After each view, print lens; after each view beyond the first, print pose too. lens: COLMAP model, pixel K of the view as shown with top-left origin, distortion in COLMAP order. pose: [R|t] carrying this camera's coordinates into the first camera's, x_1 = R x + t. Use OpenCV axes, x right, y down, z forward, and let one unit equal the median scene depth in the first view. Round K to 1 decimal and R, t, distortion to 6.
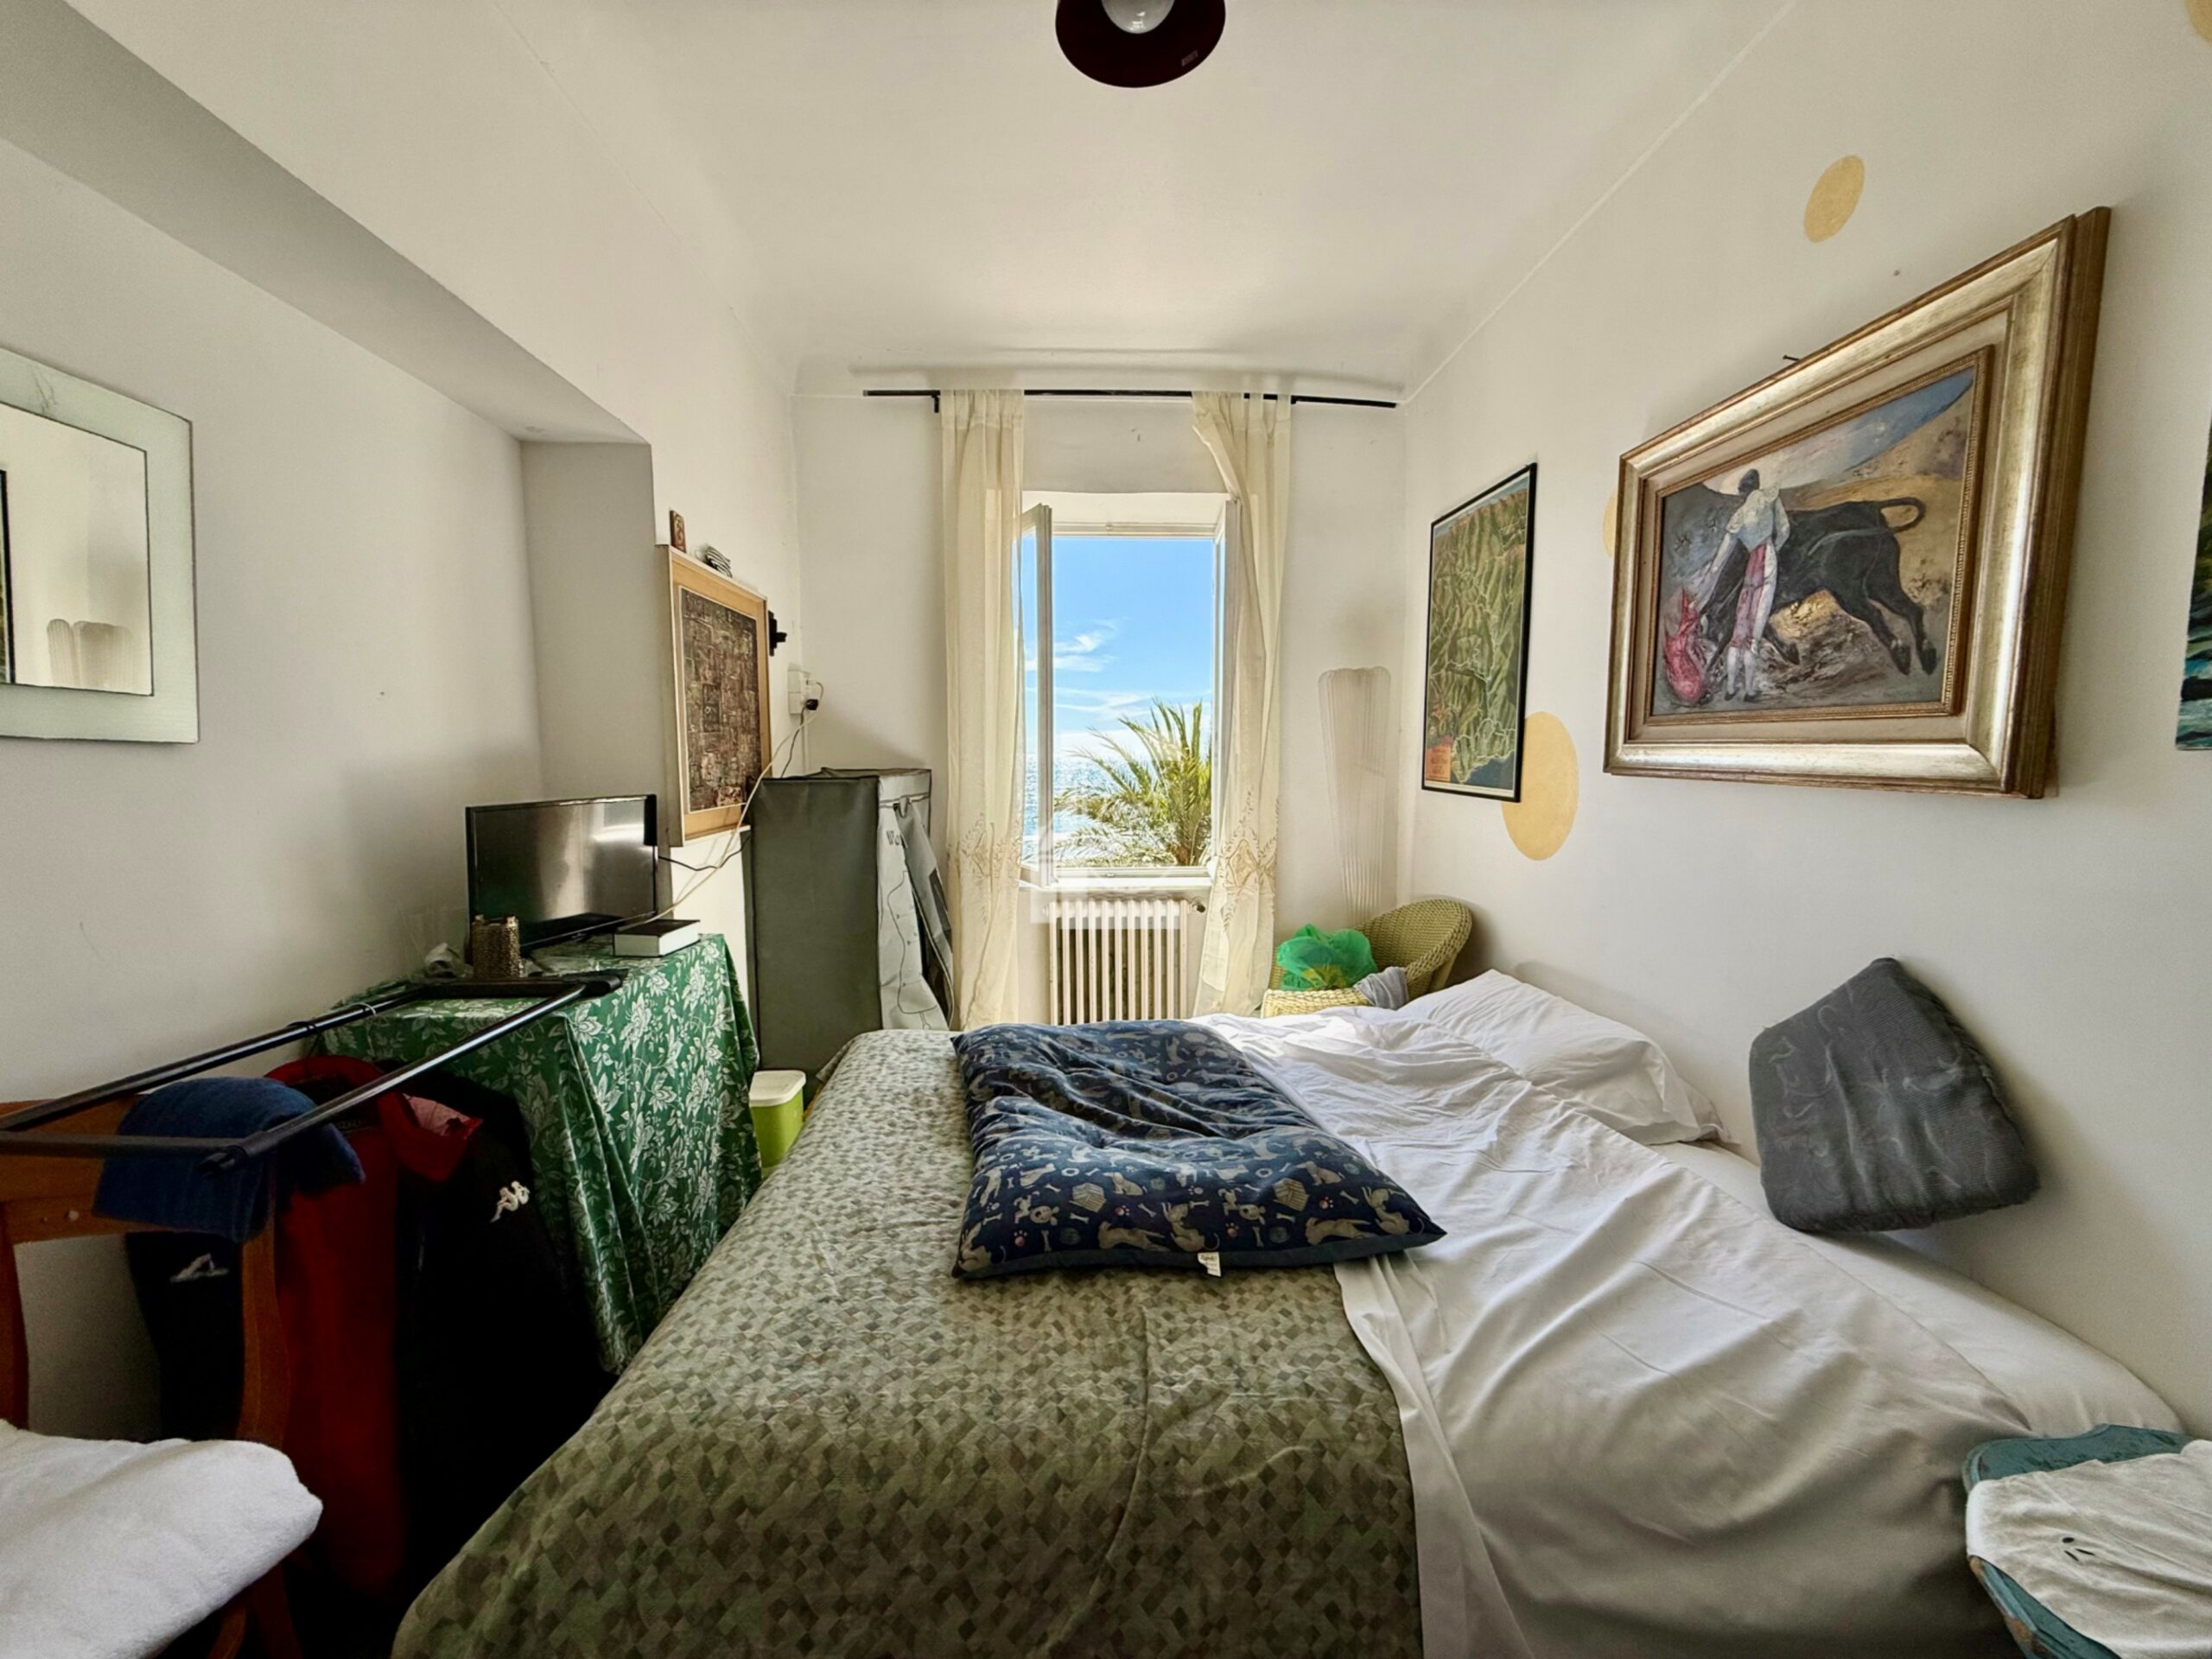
lens RADIAL K [[877.6, 0, 1099.6], [0, 877.6, 827.8], [0, 0, 1]] dist [-0.000596, -0.000180]
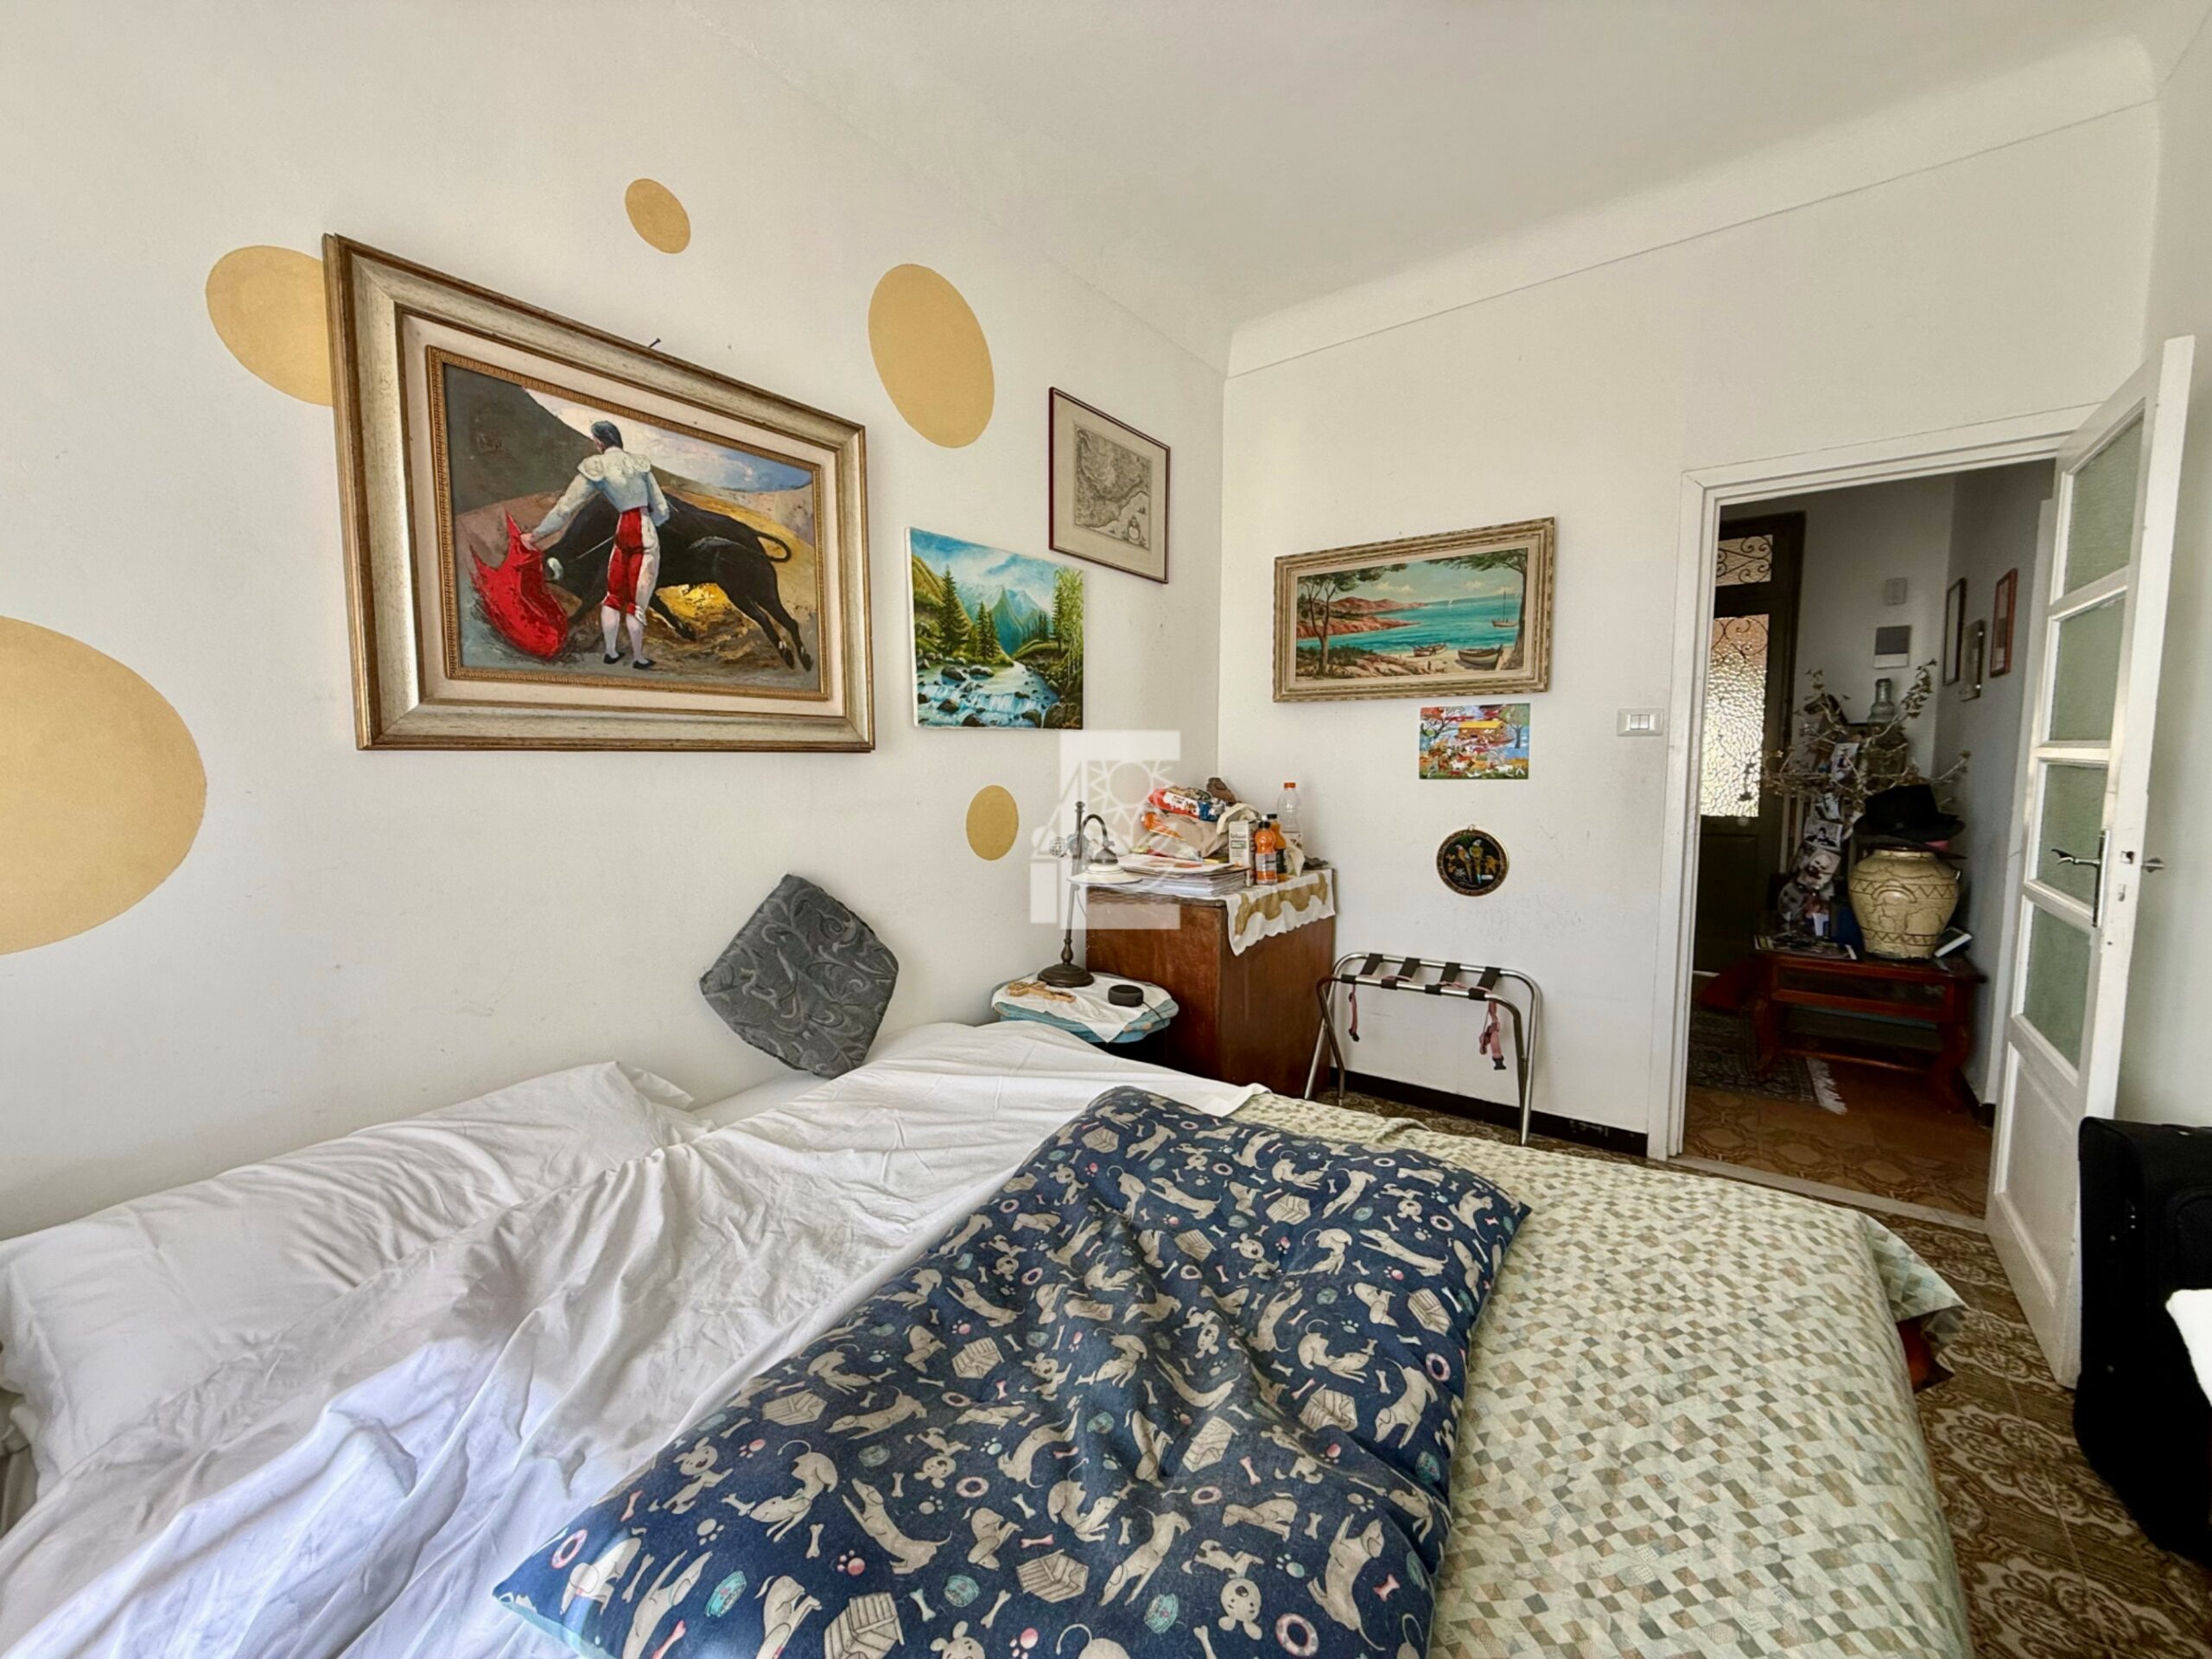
lens RADIAL K [[877.6, 0, 1099.6], [0, 877.6, 827.8], [0, 0, 1]] dist [-0.000596, -0.000180]
pose [[-0.776060, -0.049492, 0.628714, -0.359008], [0.059114, 0.986818, 0.150650, -0.107338], [-0.627882, 0.154079, -0.762905, 1.816243]]
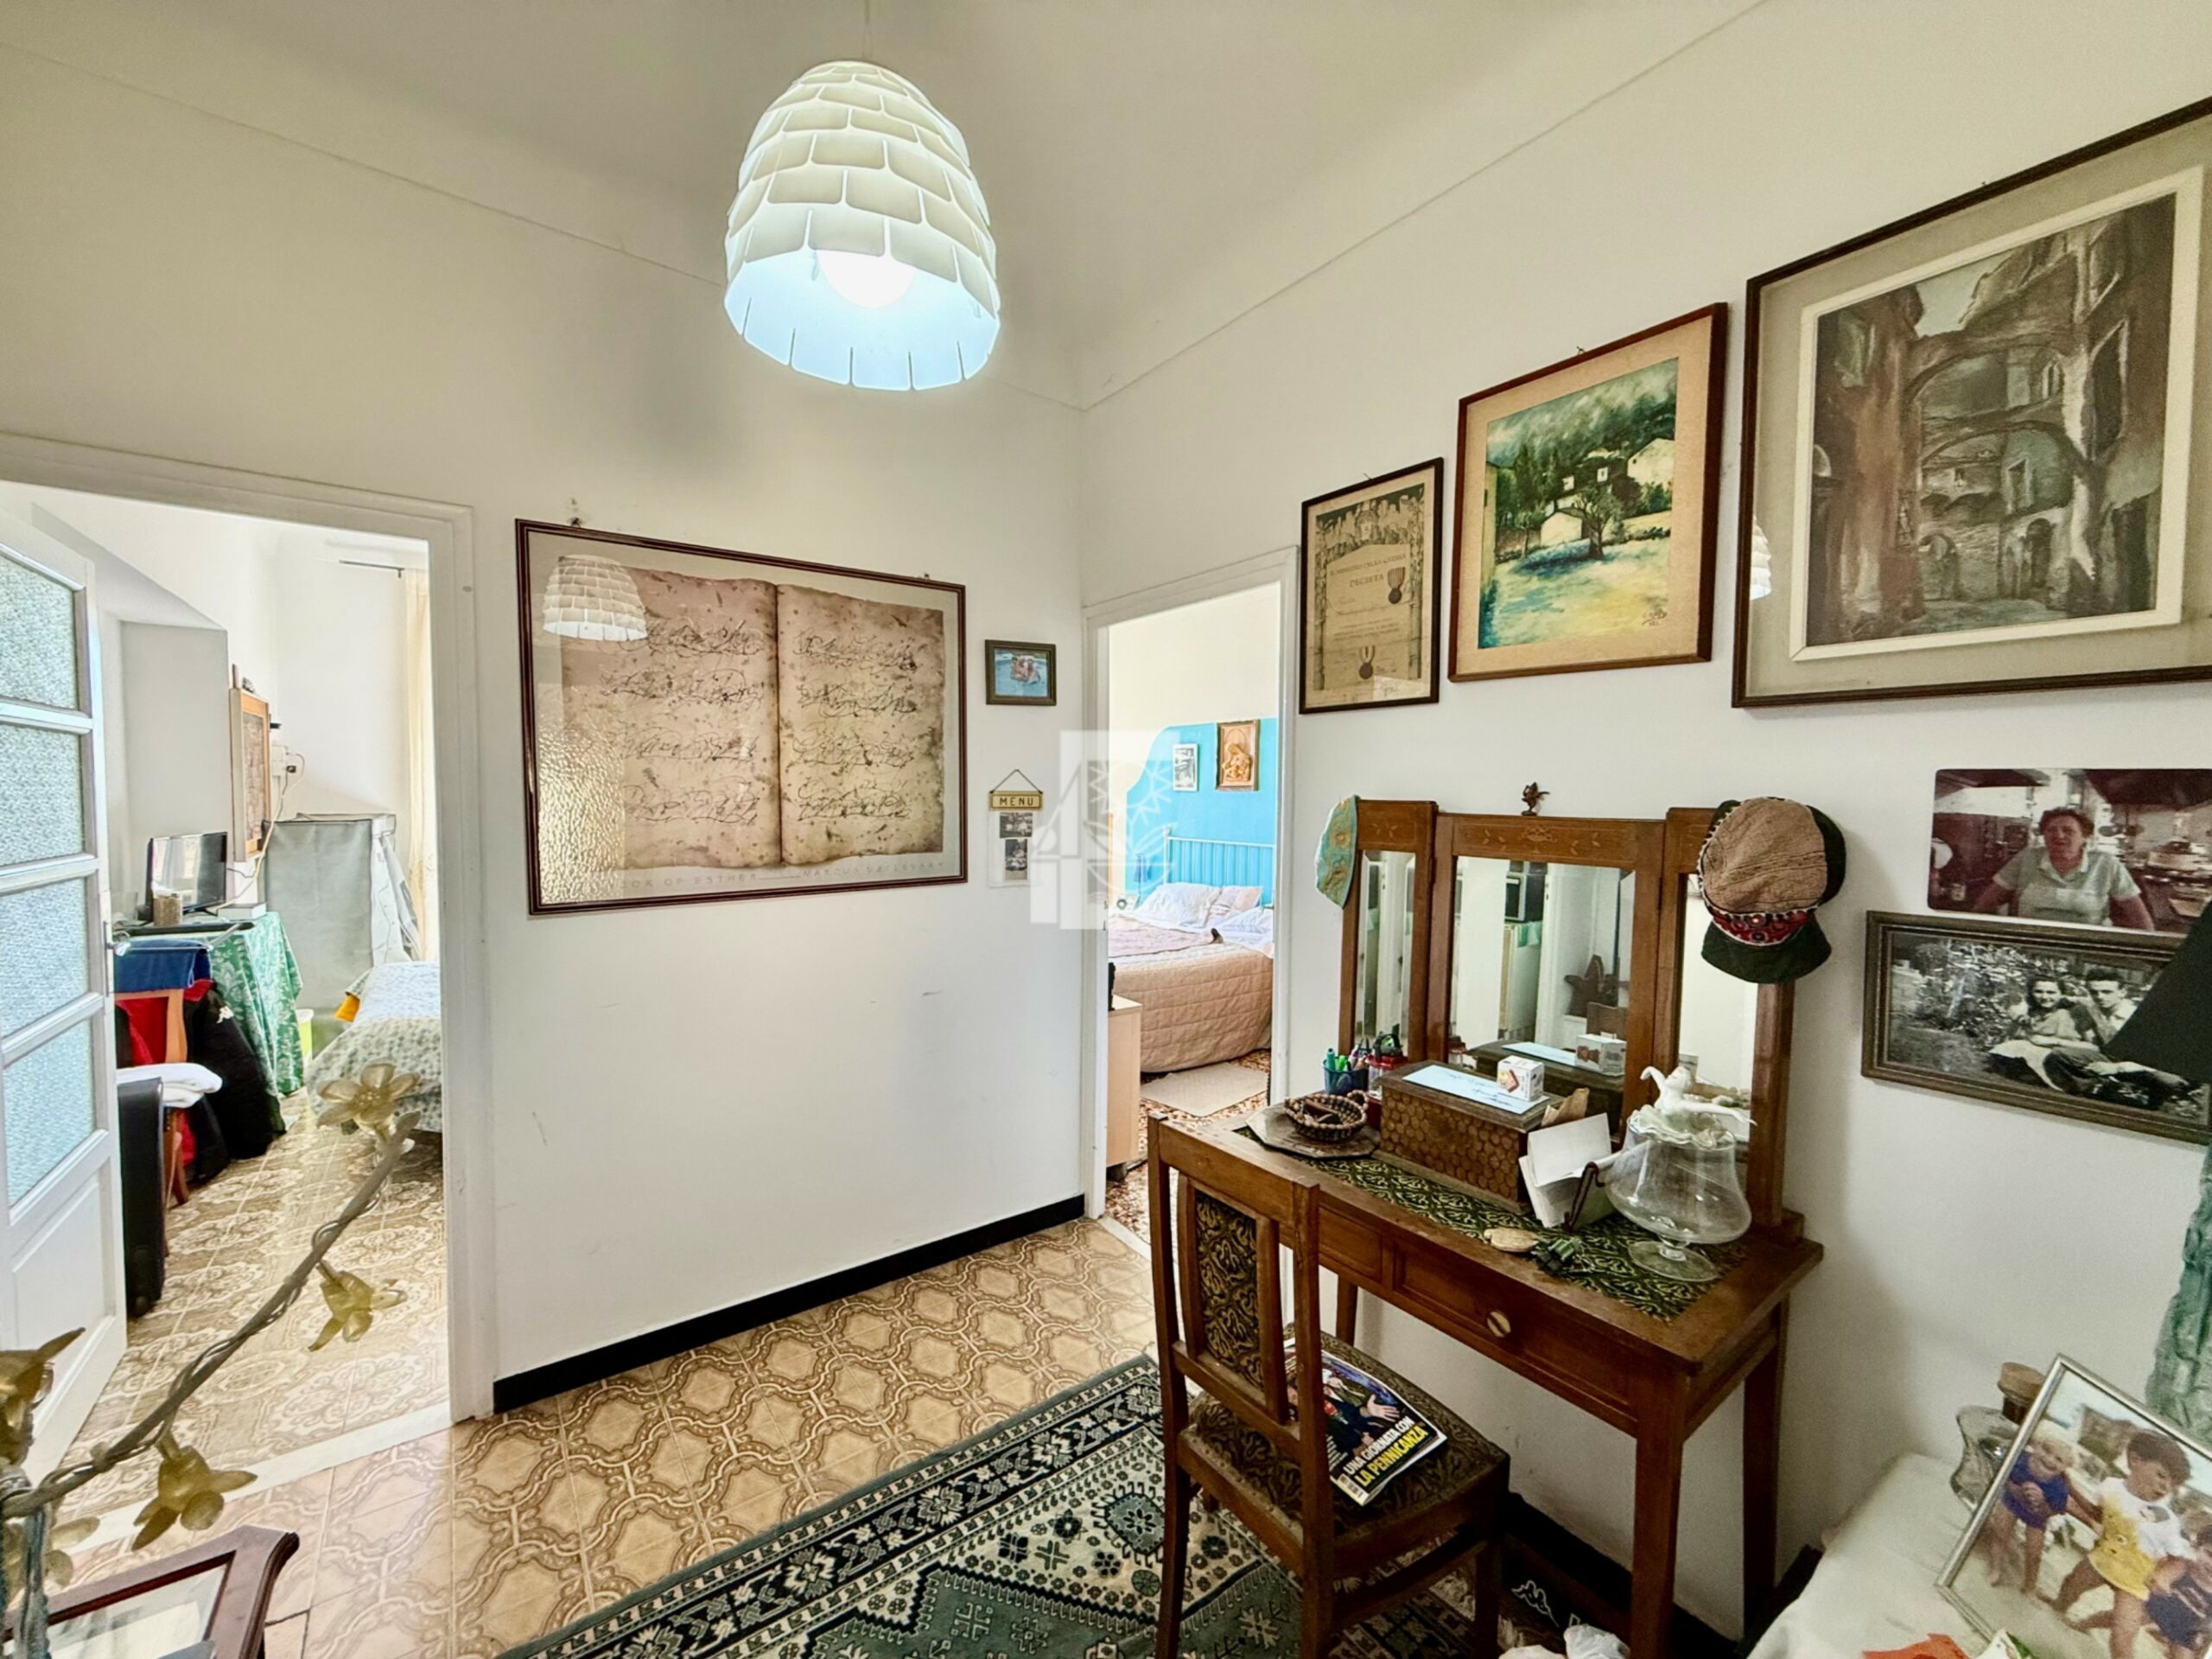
lens RADIAL K [[877.6, 0, 1099.6], [0, 877.6, 827.8], [0, 0, 1]] dist [-0.000596, -0.000180]
pose [[0.831856, -0.010833, 0.554885, -0.066485], [0.034110, 0.998917, -0.031634, 0.109981], [-0.553942, 0.045243, 0.831325, -2.238953]]
